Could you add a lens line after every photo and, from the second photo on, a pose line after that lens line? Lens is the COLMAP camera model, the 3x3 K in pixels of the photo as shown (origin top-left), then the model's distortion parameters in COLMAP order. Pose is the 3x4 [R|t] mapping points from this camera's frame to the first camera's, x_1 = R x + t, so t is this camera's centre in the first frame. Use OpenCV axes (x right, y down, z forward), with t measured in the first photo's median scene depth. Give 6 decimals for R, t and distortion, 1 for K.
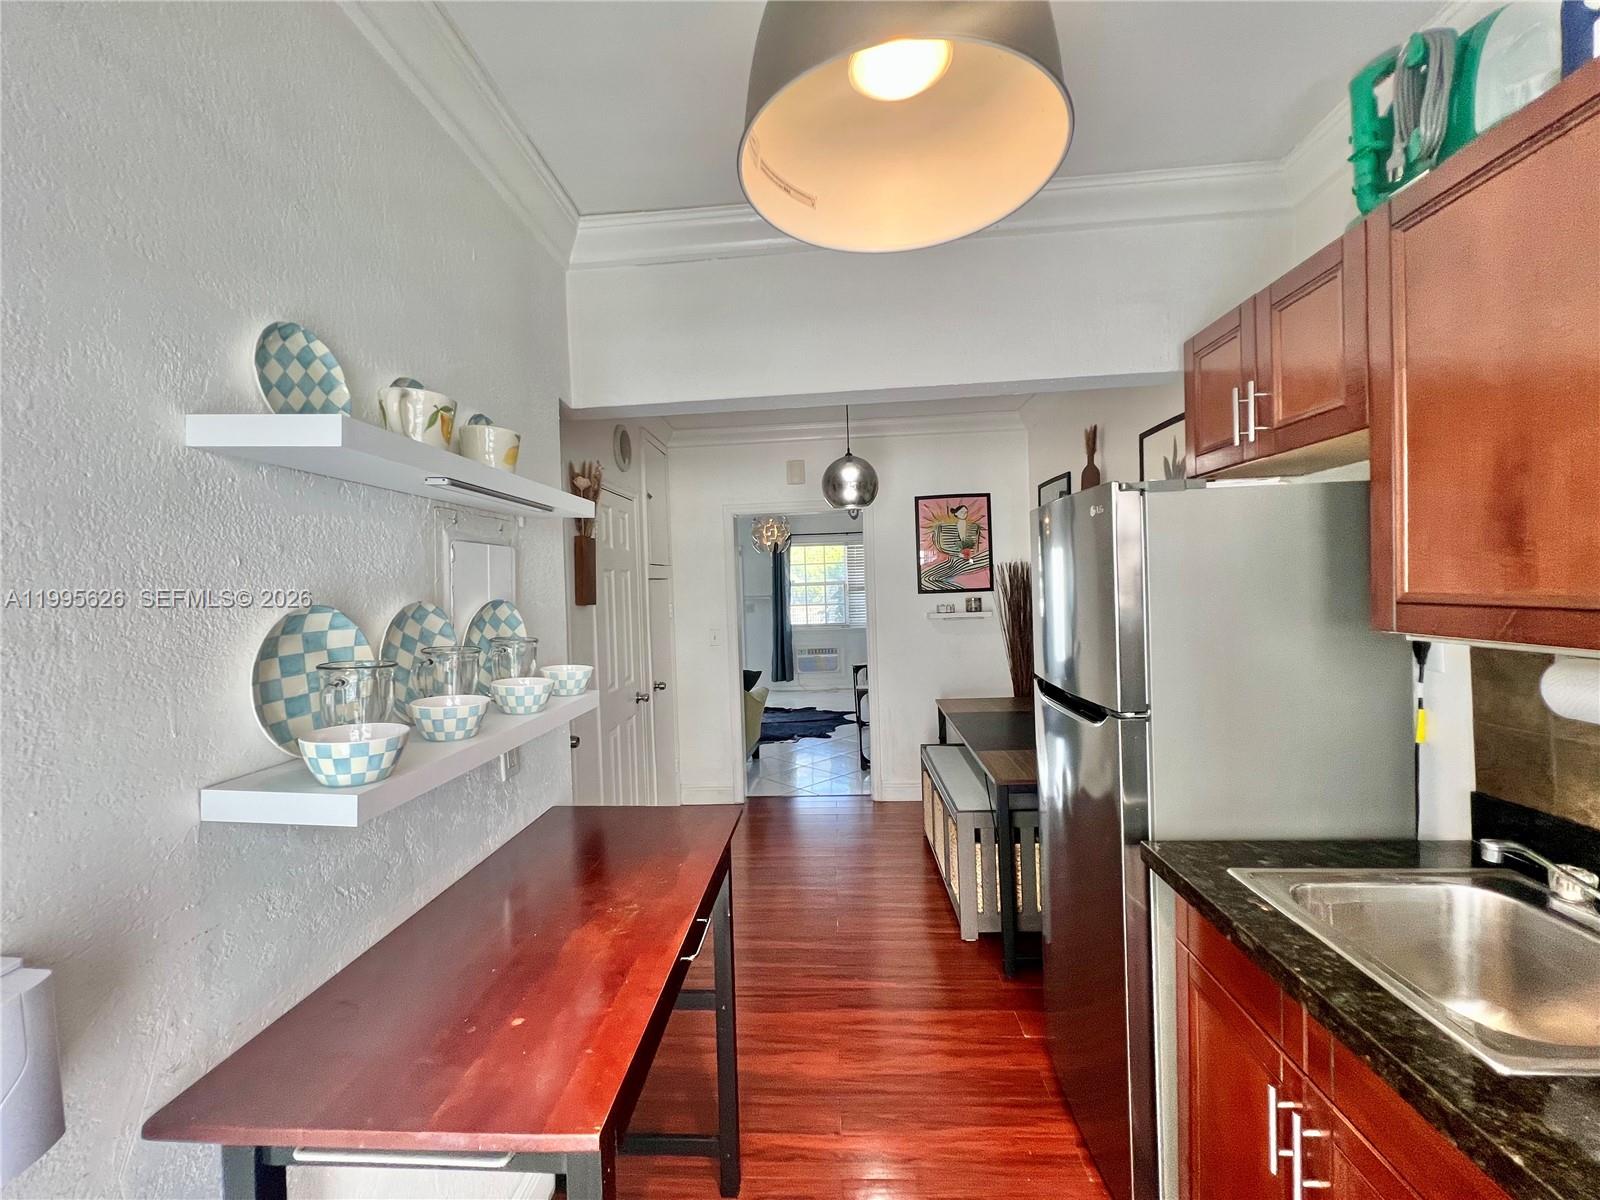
lens RADIAL K [[644.3, 0, 802.5], [0, 644.3, 595.8], [0, 0, 1]] dist [-0.002089, 0.000426]
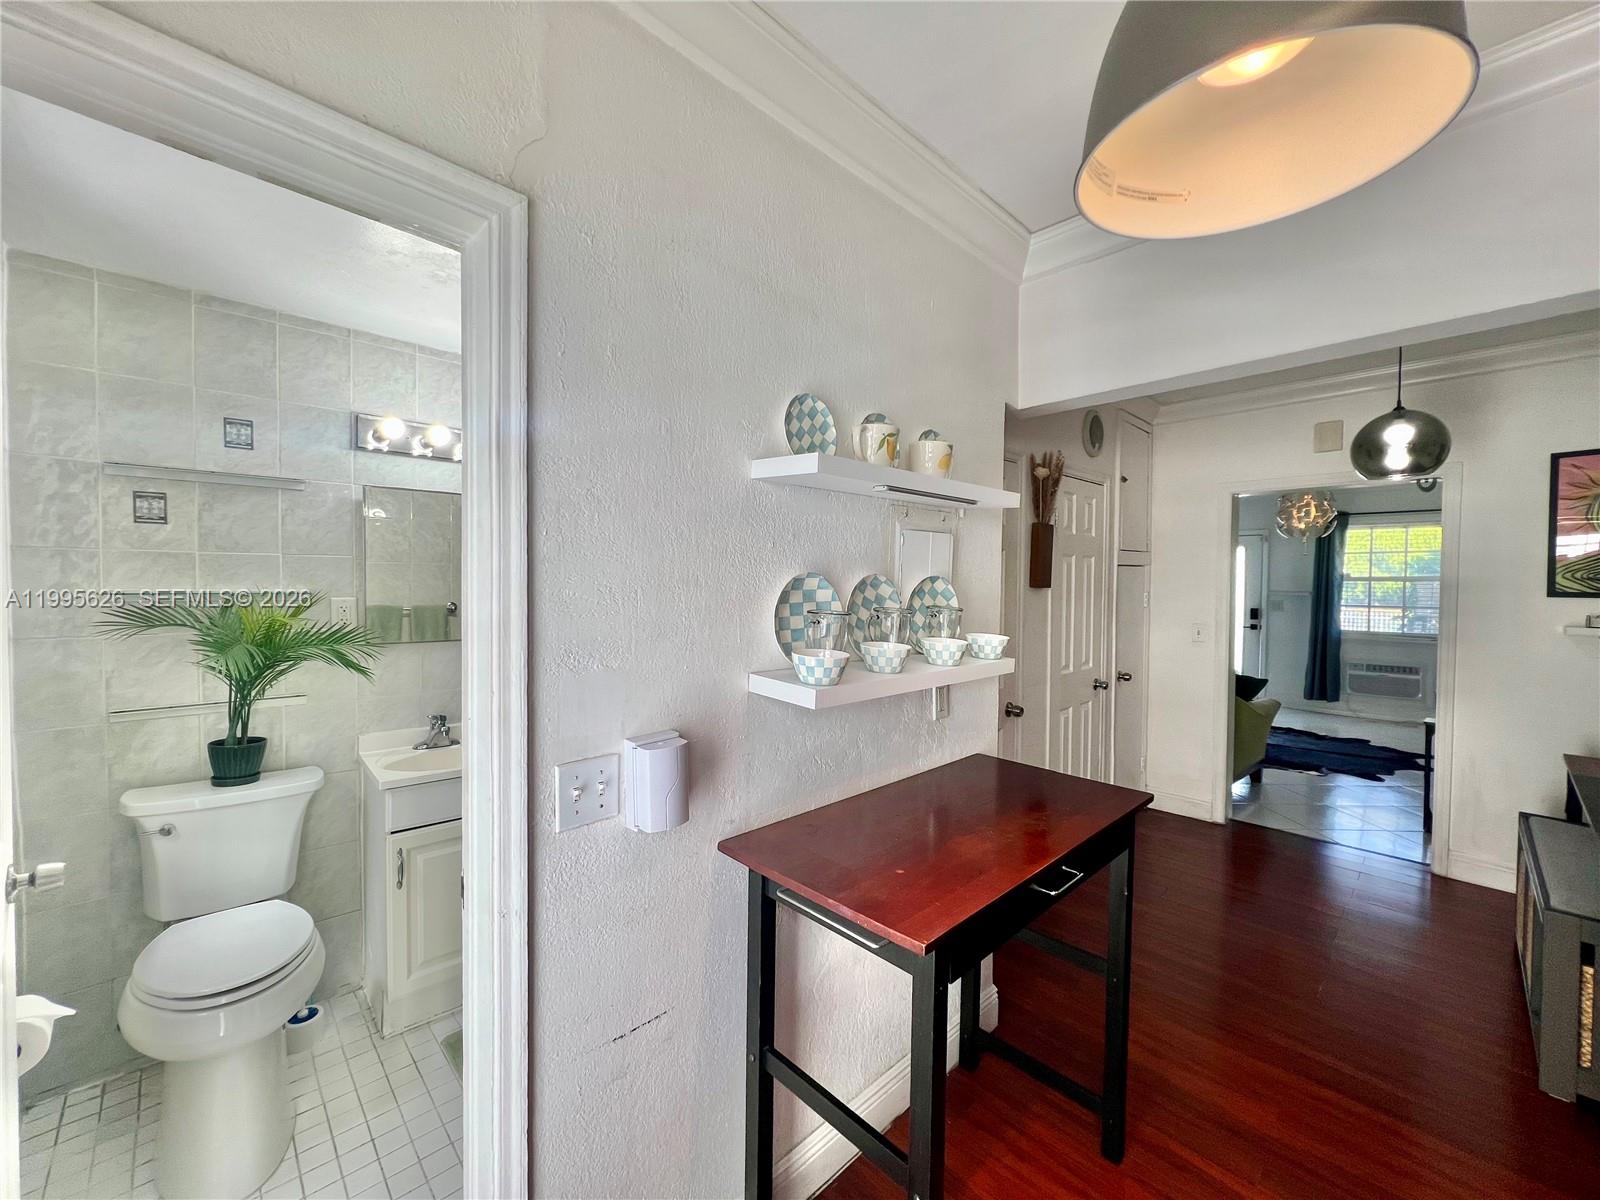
lens RADIAL K [[644.3, 0, 797.7], [0, 644.3, 598.3], [0, 0, 1]] dist [-0.002089, 0.000426]
pose [[0.732494, 0.057913, -0.678306, 0.184289], [-0.040983, 0.998319, 0.040978, 0.008878], [0.679539, -0.002217, 0.733636, -0.109244]]
